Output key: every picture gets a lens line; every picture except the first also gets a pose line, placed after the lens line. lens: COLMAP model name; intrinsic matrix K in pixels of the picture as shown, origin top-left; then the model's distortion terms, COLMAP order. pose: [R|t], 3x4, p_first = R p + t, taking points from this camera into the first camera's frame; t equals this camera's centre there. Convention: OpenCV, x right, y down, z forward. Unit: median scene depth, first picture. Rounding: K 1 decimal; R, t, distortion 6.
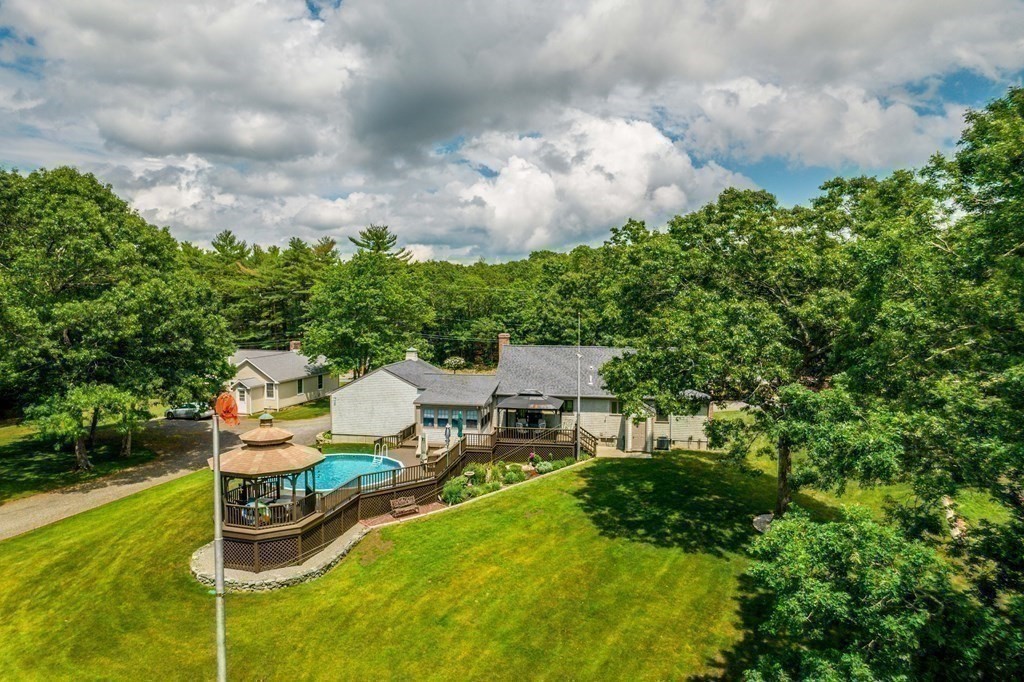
lens RADIAL K [[646.7, 0, 512.0], [0, 646.7, 341.0], [0, 0, 1]] dist [-0.059292, 0.000857]
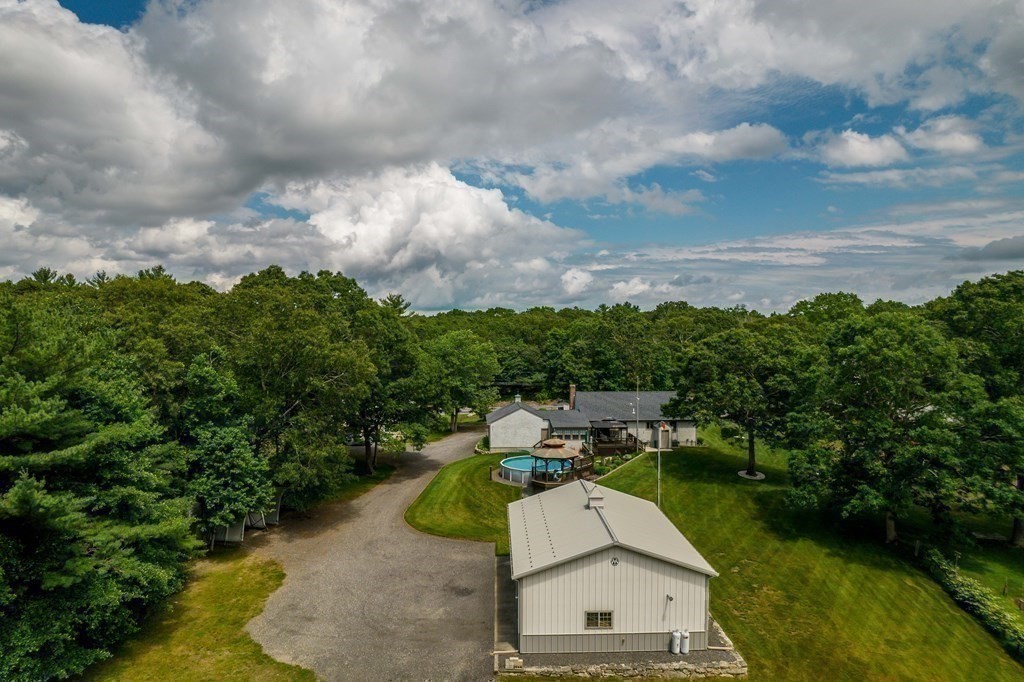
lens RADIAL K [[668.1, 0, 513.6], [0, 668.1, 335.8], [0, 0, 1]] dist [-0.081987, 0.080986]
pose [[0.971268, -0.004130, 0.237954, -0.697887], [0.015046, 0.998915, -0.044078, -0.078622], [-0.237514, 0.046391, 0.970276, -0.802166]]
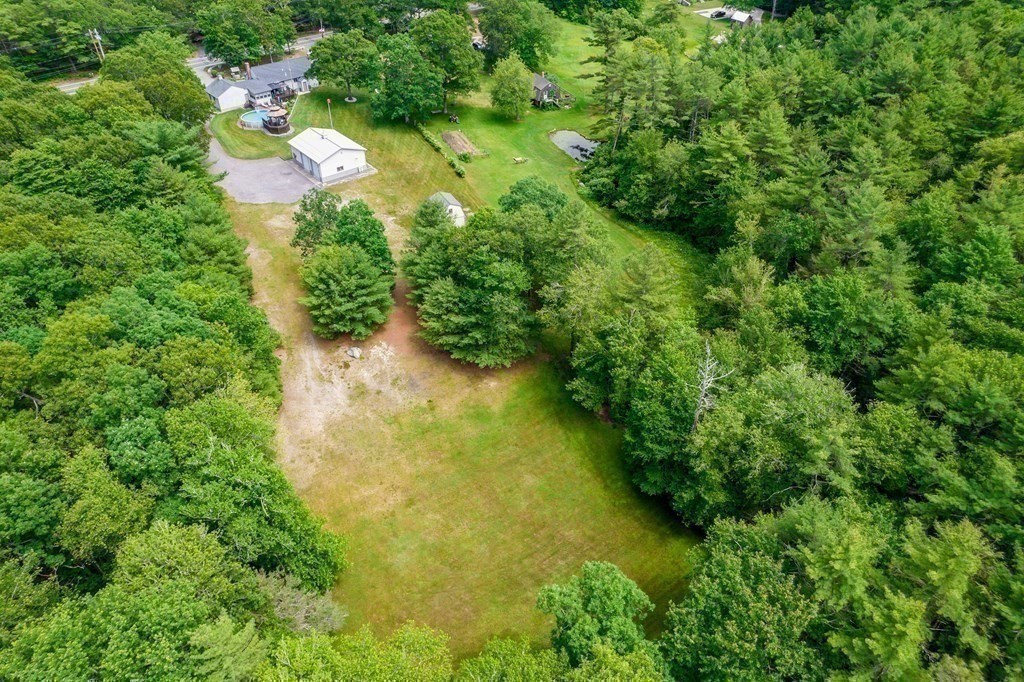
lens RADIAL K [[668.1, 0, 513.6], [0, 668.1, 335.8], [0, 0, 1]] dist [-0.081987, 0.080986]
pose [[0.616138, -0.486809, 0.619185, -2.173311], [0.045247, 0.806707, 0.589217, -0.902458], [-0.786337, -0.335023, 0.519070, -2.491276]]
